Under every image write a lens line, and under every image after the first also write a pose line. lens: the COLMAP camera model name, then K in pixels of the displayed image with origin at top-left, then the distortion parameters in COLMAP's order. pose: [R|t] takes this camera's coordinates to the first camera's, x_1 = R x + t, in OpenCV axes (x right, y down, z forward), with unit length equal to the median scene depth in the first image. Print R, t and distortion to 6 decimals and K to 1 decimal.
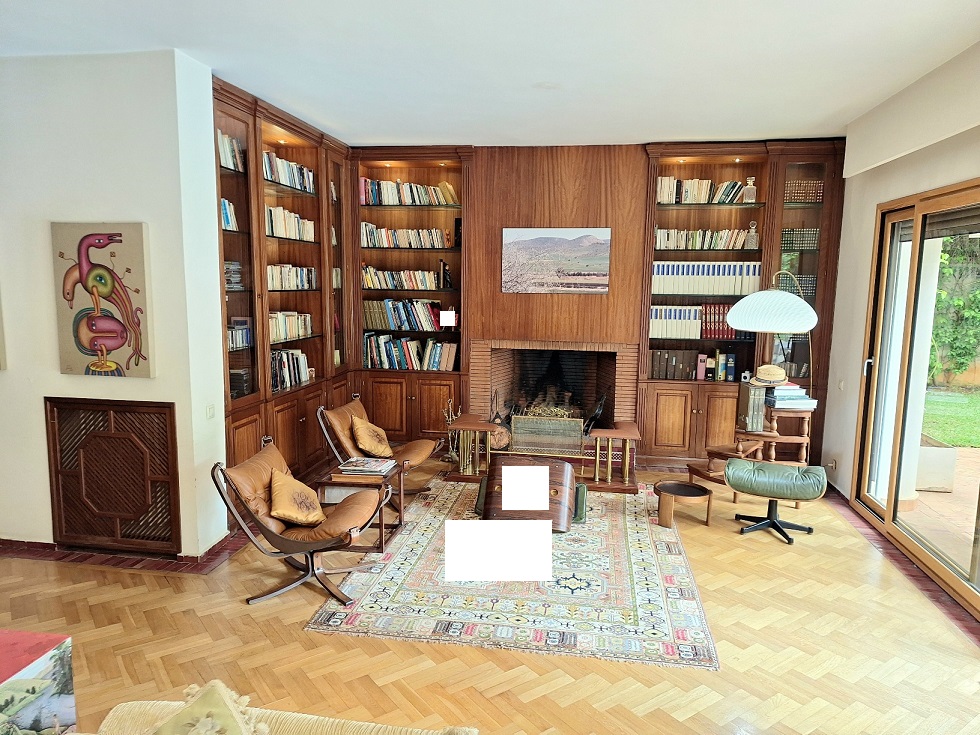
lens RADIAL K [[677.8, 0, 481.9], [0, 677.8, 372.8], [0, 0, 1]] dist [0.027940, -0.008139]
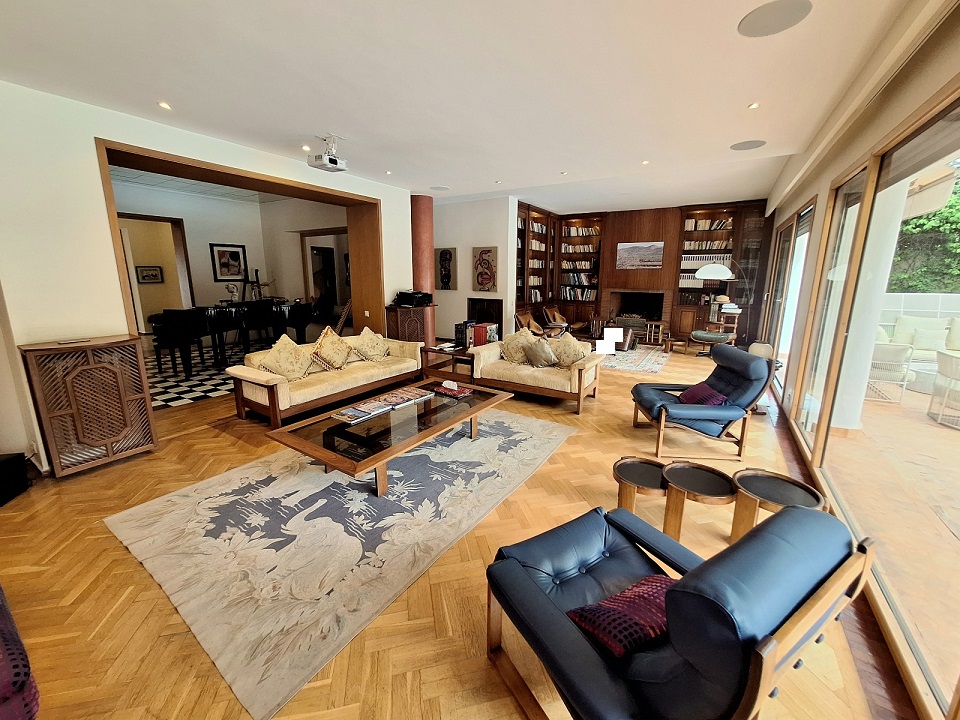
lens RADIAL K [[381.2, 0, 482.3], [0, 381.2, 351.4], [0, 0, 1]] dist [0.001274, 0.000076]
pose [[0.925387, 0.066352, -0.373169, 0.123296], [-0.044143, 0.996725, 0.067759, 0.118100], [0.376443, -0.046231, 0.925285, -0.544225]]
